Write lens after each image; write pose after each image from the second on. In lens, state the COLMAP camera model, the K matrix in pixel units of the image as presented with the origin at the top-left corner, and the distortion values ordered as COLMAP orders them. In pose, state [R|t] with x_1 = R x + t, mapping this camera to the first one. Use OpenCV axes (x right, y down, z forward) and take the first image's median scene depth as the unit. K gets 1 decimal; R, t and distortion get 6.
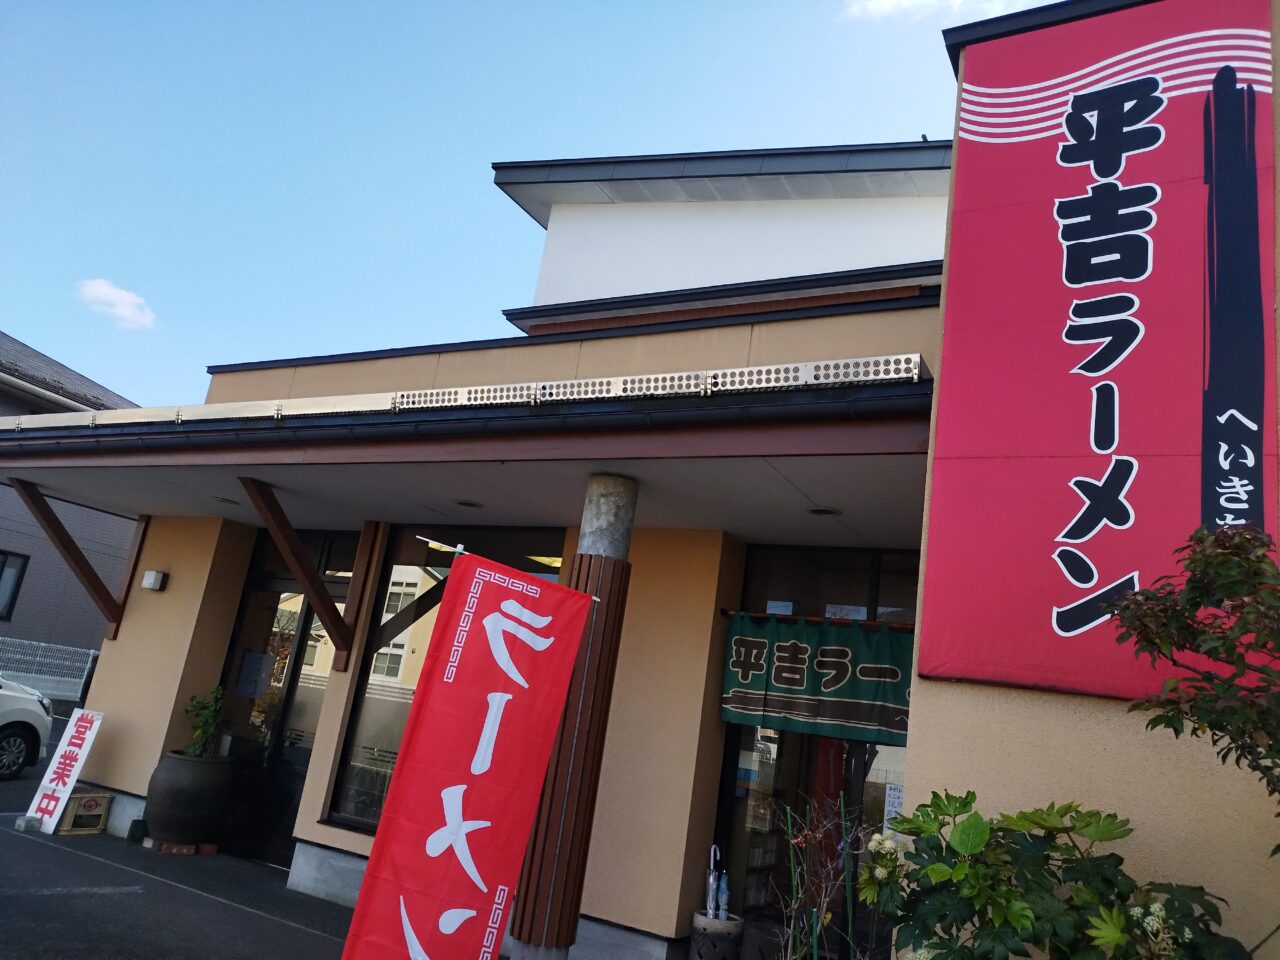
lens RADIAL K [[988.7, 0, 640.0], [0, 988.7, 480.0], [0, 0, 1]] dist [0.004686, 0.008562]
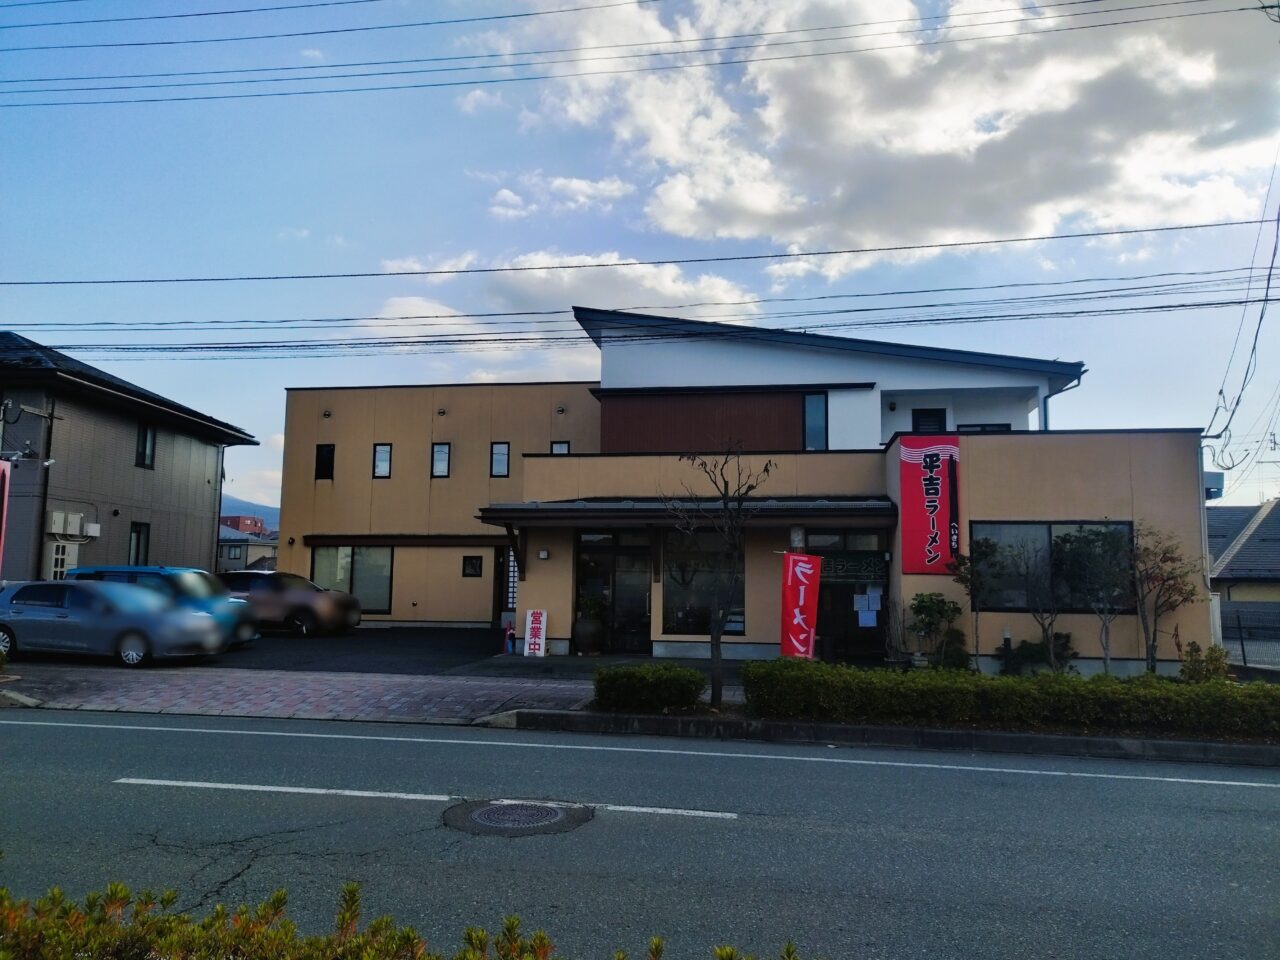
lens RADIAL K [[988.7, 0, 640.0], [0, 988.7, 480.0], [0, 0, 1]] dist [0.004686, 0.008562]
pose [[0.908483, -0.090954, 0.407905, -1.952040], [0.017591, 0.983488, 0.180118, -0.799505], [-0.417552, -0.156459, 0.895081, -1.929853]]
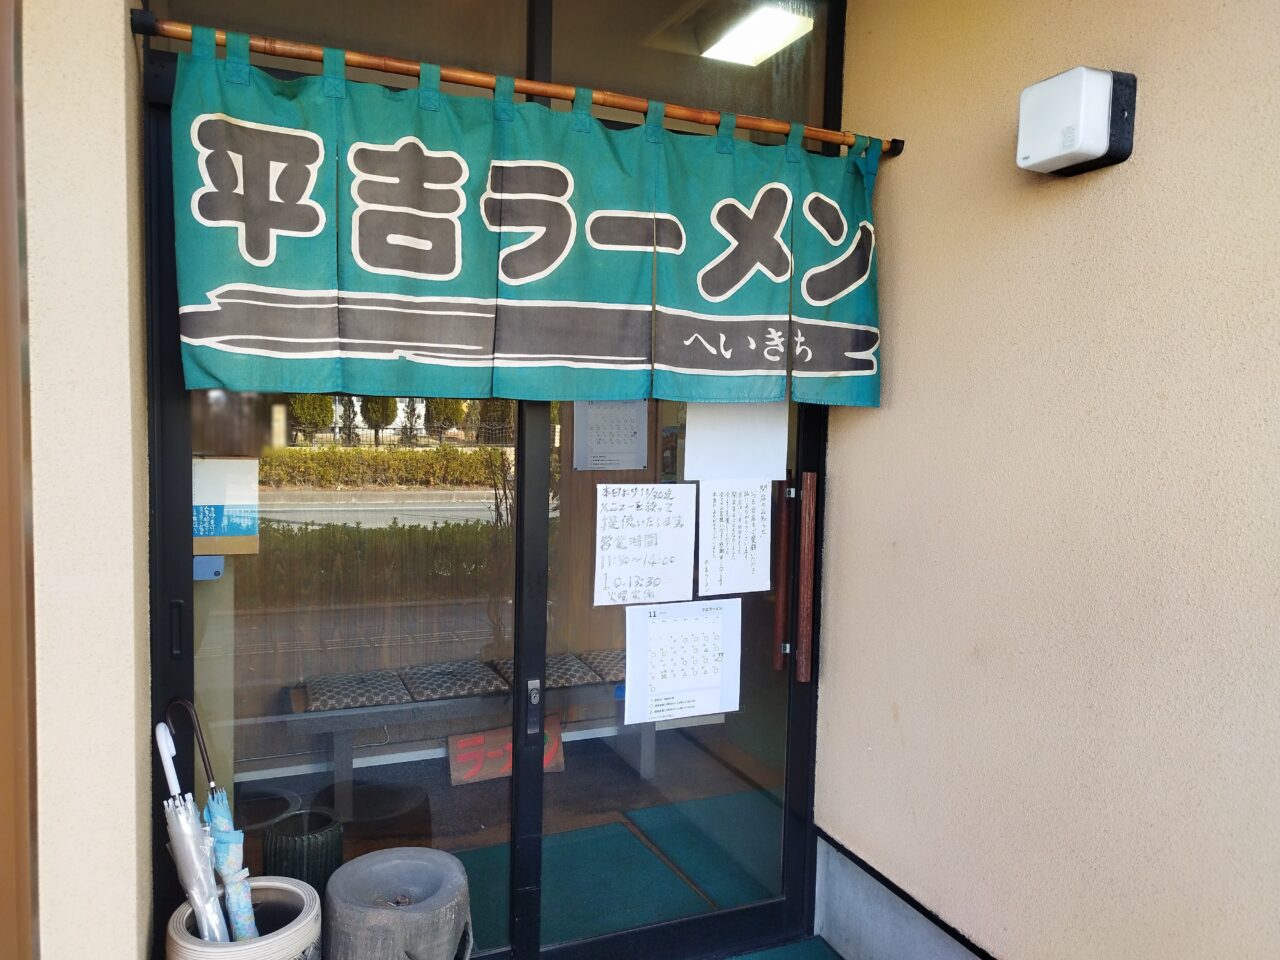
lens RADIAL K [[988.7, 0, 640.0], [0, 988.7, 480.0], [0, 0, 1]] dist [0.004686, 0.008562]
pose [[0.585485, -0.189907, 0.788126, -0.092247], [-0.143583, 0.932514, 0.331363, 0.152401], [-0.797867, -0.307169, 0.518706, 0.746186]]
